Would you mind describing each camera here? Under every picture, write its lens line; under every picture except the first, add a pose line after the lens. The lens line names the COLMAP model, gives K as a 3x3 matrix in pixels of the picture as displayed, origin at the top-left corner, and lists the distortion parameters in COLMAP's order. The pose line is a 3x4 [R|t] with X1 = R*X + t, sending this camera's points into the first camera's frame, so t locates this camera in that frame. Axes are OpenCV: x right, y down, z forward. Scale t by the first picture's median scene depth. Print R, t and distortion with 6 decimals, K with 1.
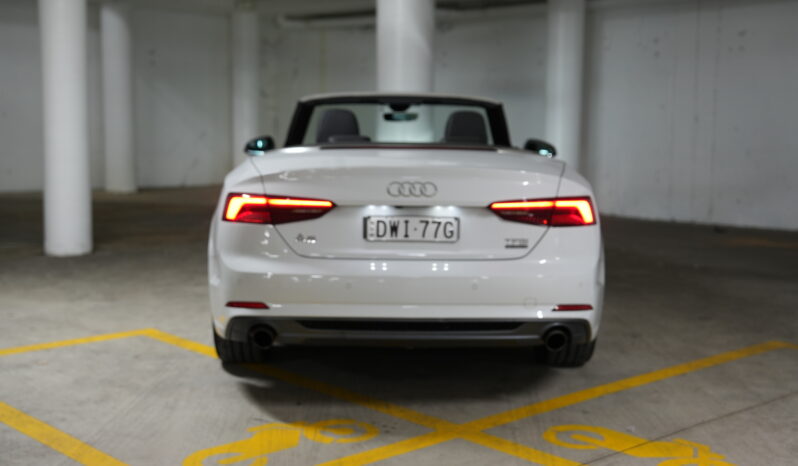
lens RADIAL K [[1055.9, 0, 402.7], [0, 1055.9, 235.7], [0, 0, 1]] dist [0.168101, 0.000000]
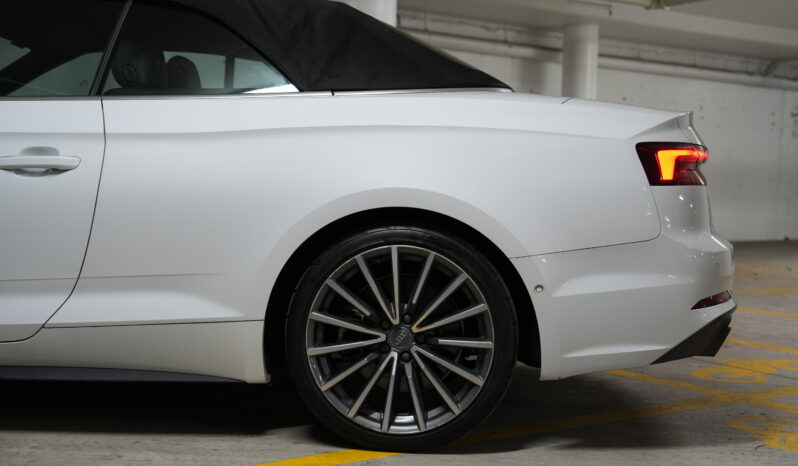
lens RADIAL K [[1040.3, 0, 394.7], [0, 1040.3, 240.1], [0, 0, 1]] dist [0.158001, 0.000000]
pose [[0.098884, -0.057900, 0.993413, -0.866559], [0.092788, 0.994493, 0.048727, -0.027715], [-0.990763, 0.087358, 0.103712, 1.141153]]
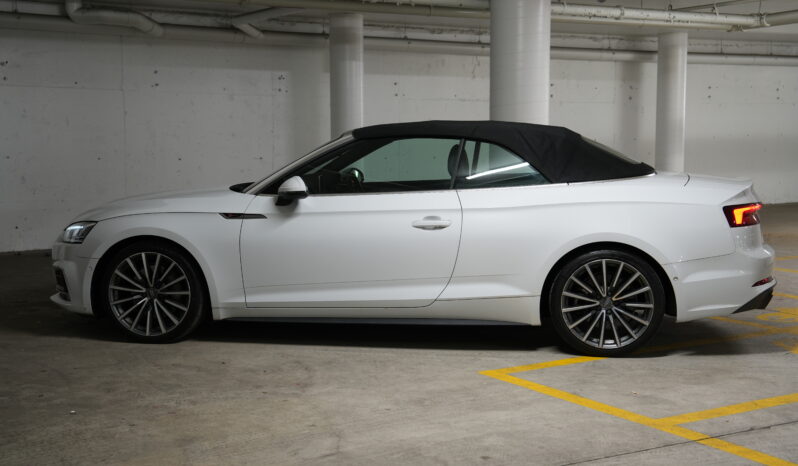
lens RADIAL K [[1040.3, 0, 392.9], [0, 1040.3, 241.5], [0, 0, 1]] dist [0.158001, 0.000000]
pose [[0.169776, -0.111941, 0.979104, -1.623617], [0.122539, 0.988215, 0.091735, -0.178868], [-0.977834, 0.104405, 0.181492, 1.229880]]
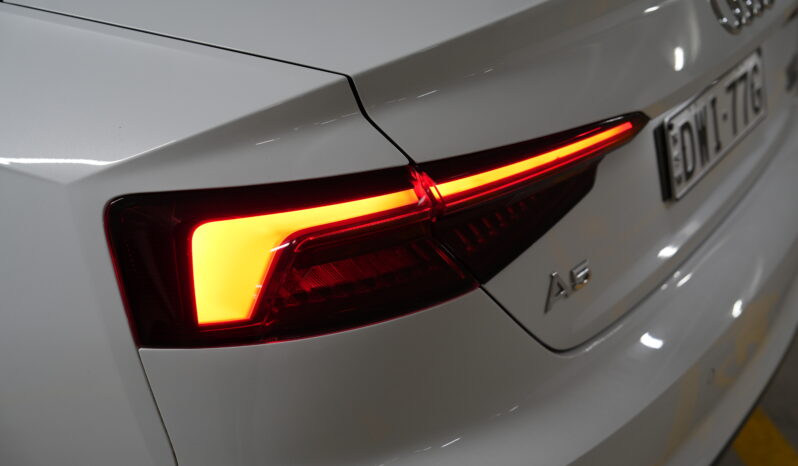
lens RADIAL K [[1040.3, 0, 397.4], [0, 1040.3, 230.3], [0, 0, 1]] dist [0.158001, 0.000000]
pose [[0.553205, -0.376587, 0.743065, -0.293640], [0.098651, 0.915326, 0.390445, -0.109611], [-0.827183, -0.142692, 0.543513, 0.896222]]
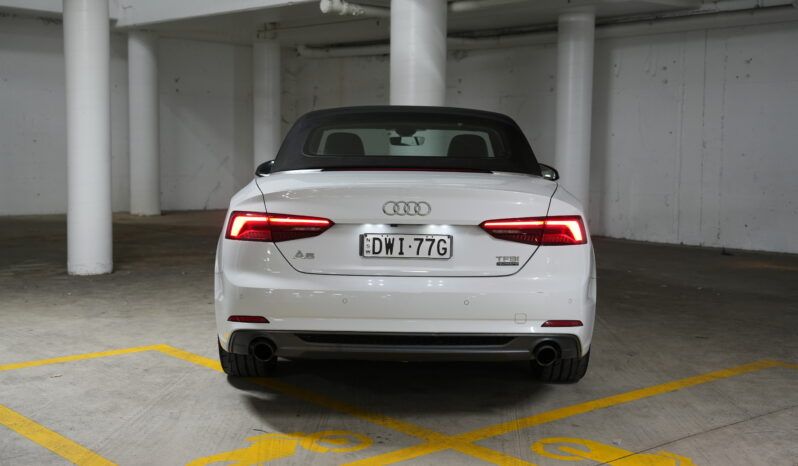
lens RADIAL K [[1040.3, 0, 400.4], [0, 1040.3, 233.7], [0, 0, 1]] dist [0.158001, 0.000000]
pose [[0.999688, 0.003640, -0.024692, 0.027605], [-0.004273, 0.999662, -0.025635, 0.007380], [0.024591, 0.025733, 0.999366, -0.022341]]
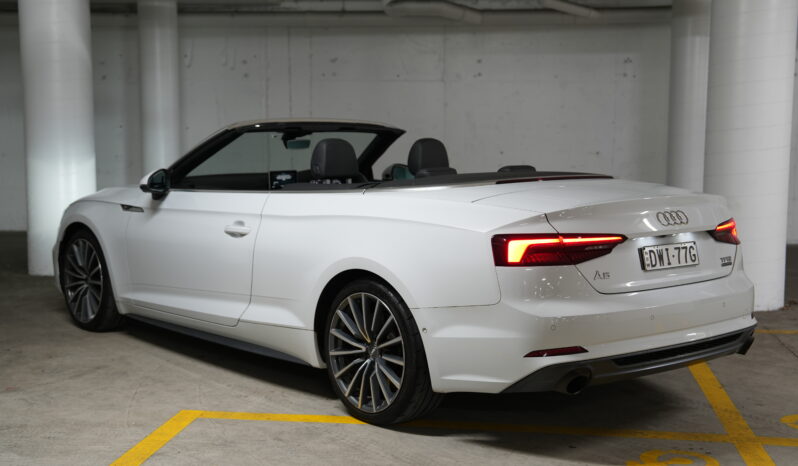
lens RADIAL K [[1055.9, 0, 401.6], [0, 1055.9, 239.2], [0, 0, 1]] dist [0.168101, 0.000000]
pose [[0.766351, -0.075262, 0.637998, -0.854281], [0.079735, 0.996578, 0.021787, -0.066297], [-0.637455, 0.034174, 0.769729, 0.359989]]
